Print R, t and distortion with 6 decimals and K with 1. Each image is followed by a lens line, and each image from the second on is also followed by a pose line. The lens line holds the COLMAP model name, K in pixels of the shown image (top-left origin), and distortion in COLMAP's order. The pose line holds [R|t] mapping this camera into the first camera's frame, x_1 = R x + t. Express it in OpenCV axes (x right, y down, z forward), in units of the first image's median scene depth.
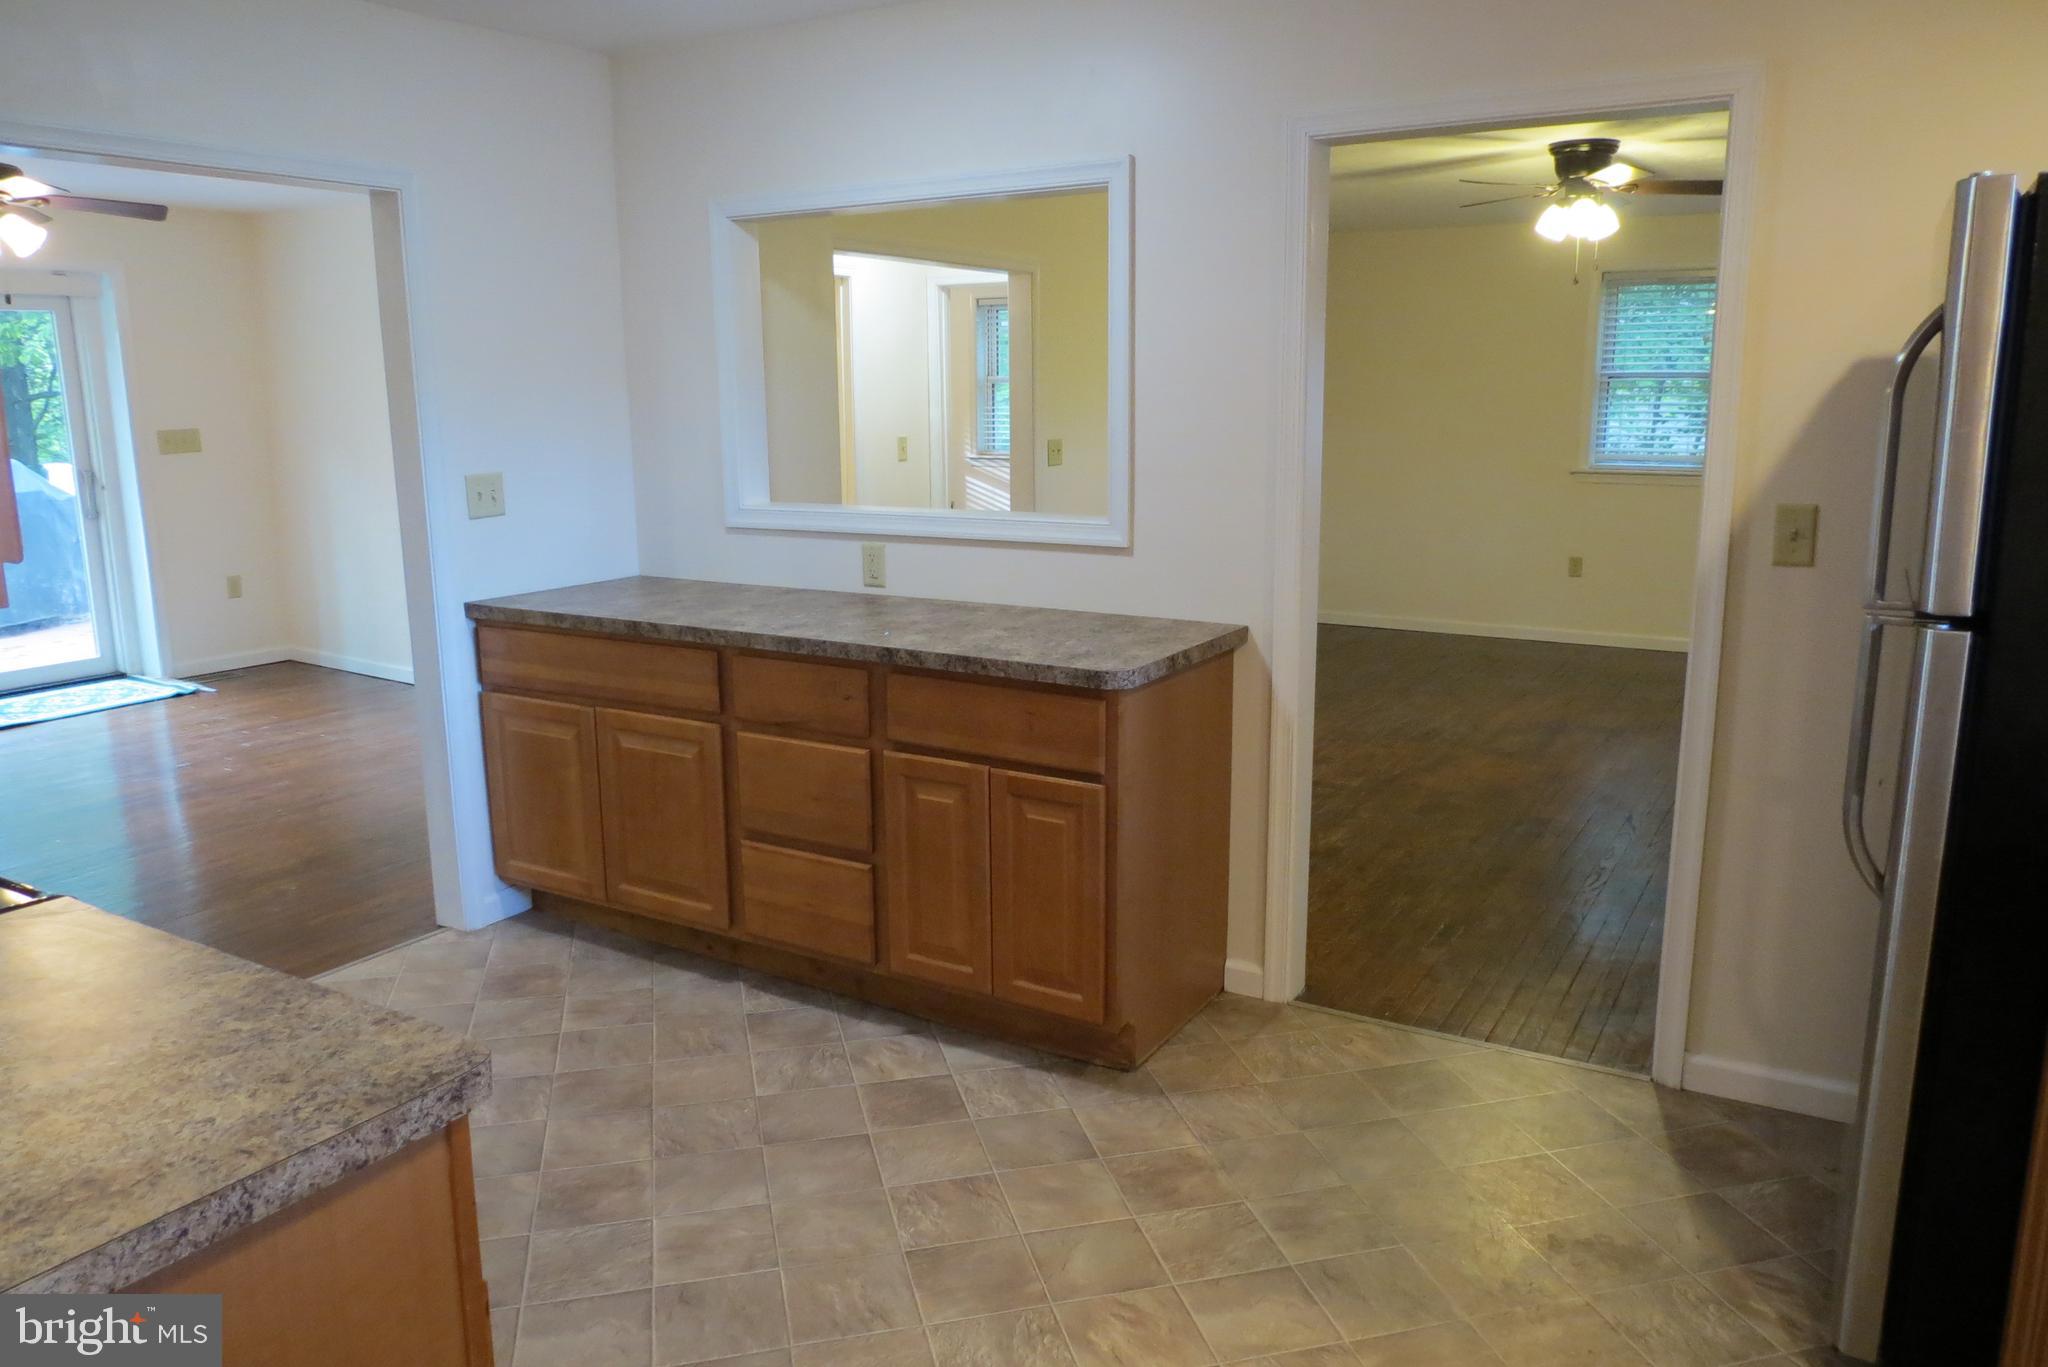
lens RADIAL K [[1466.9, 0, 1033.1], [0, 1466.9, 676.7], [0, 0, 1]] dist [-0.026810, 0.008864]
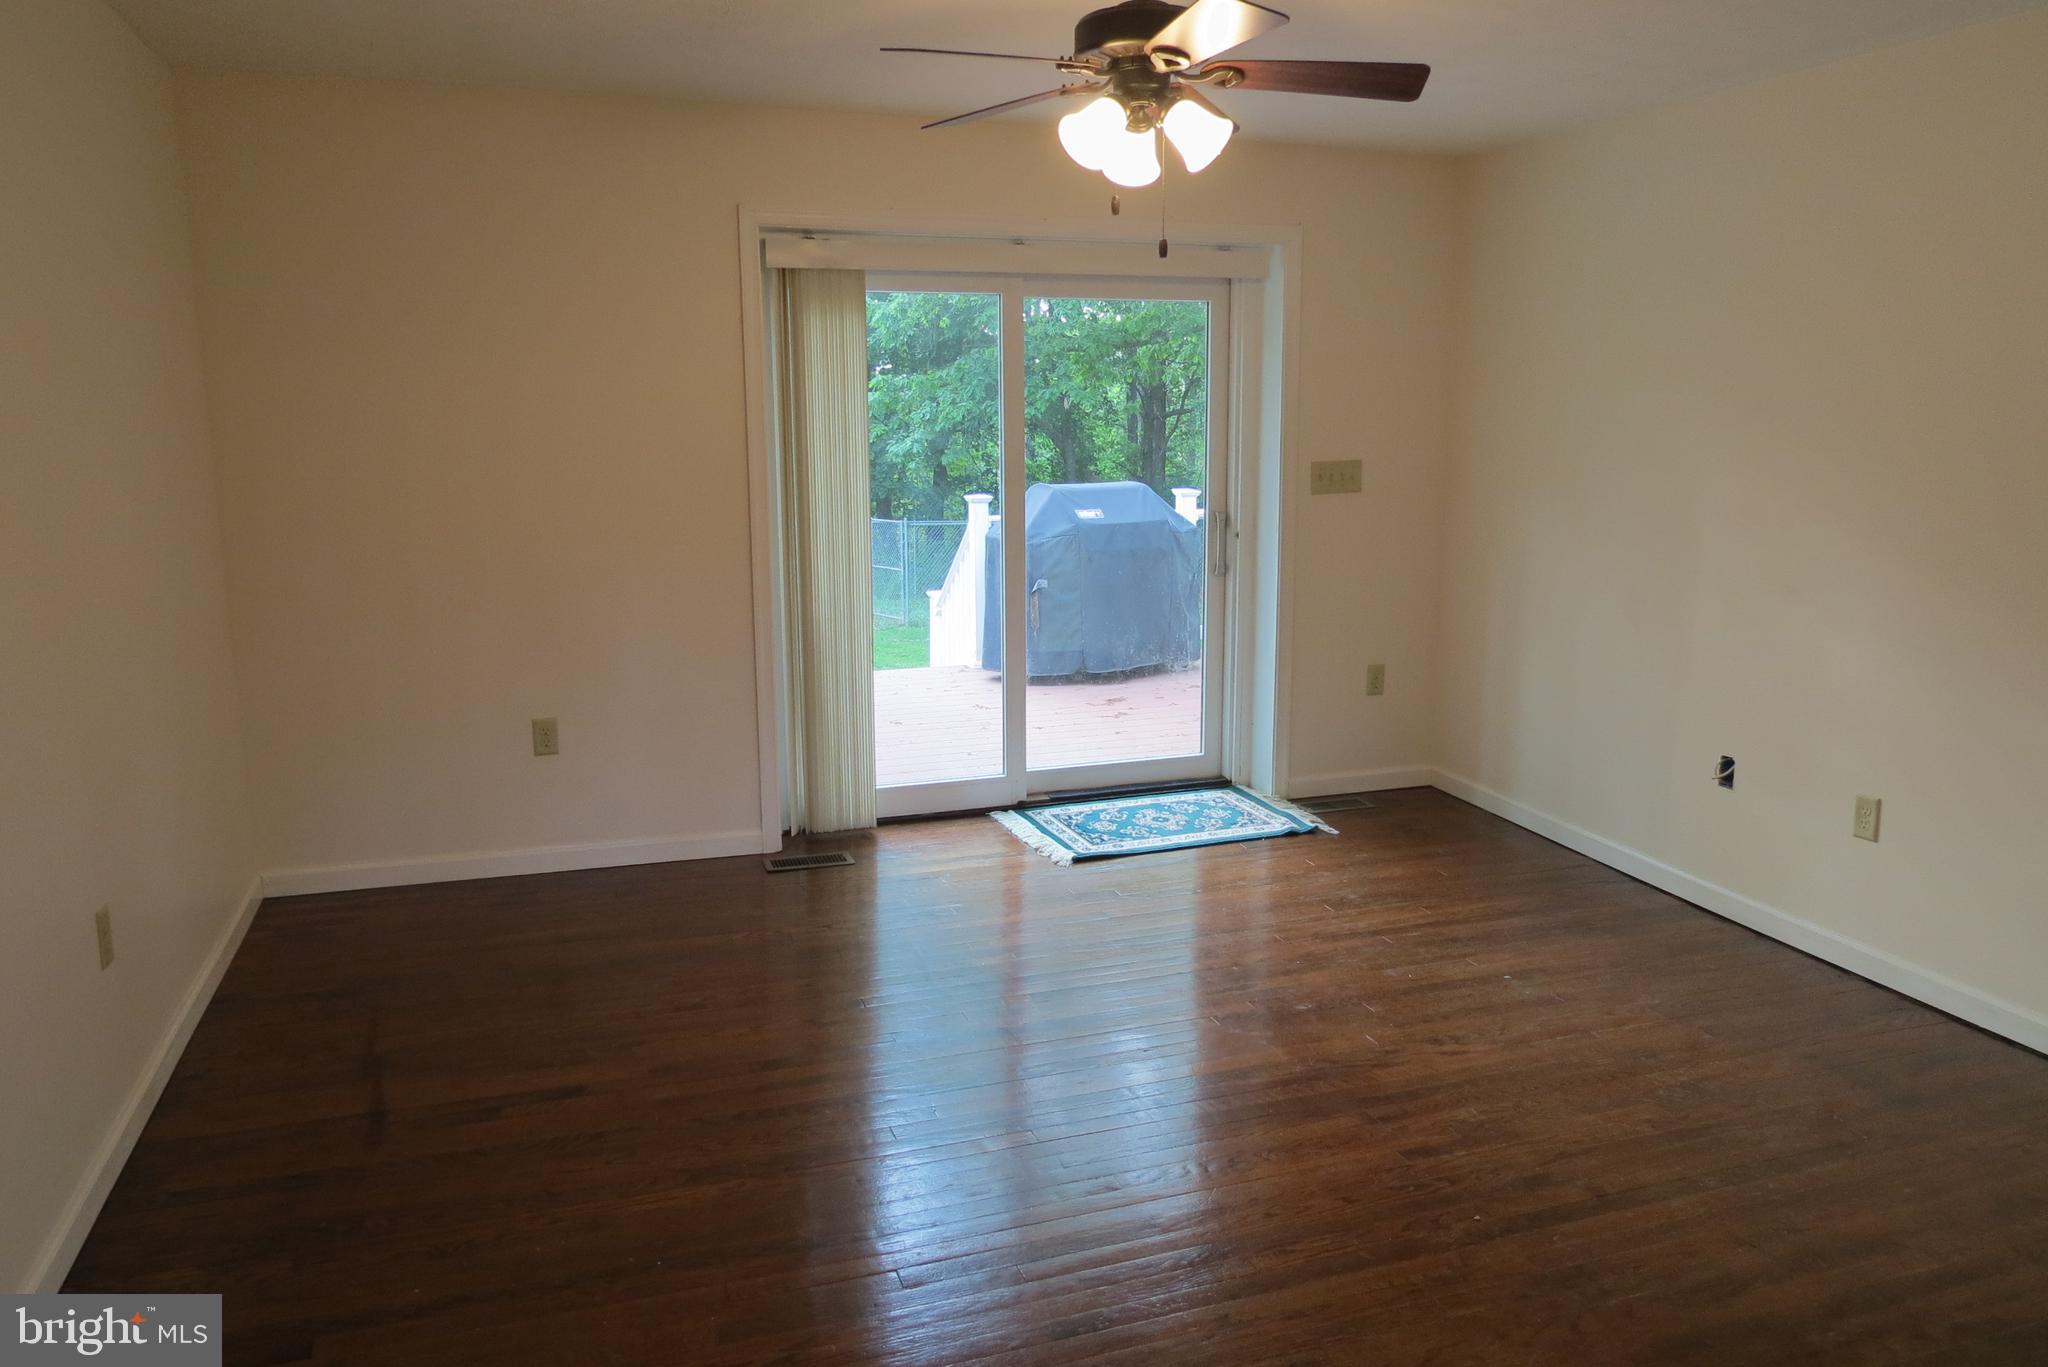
lens RADIAL K [[1466.9, 0, 1027.0], [0, 1466.9, 684.2], [0, 0, 1]] dist [-0.026810, 0.008864]
pose [[0.771685, 0.119962, -0.624589, -0.239123], [-0.125931, 0.991427, 0.034830, -0.065689], [0.623413, 0.051777, 0.780177, 0.341946]]
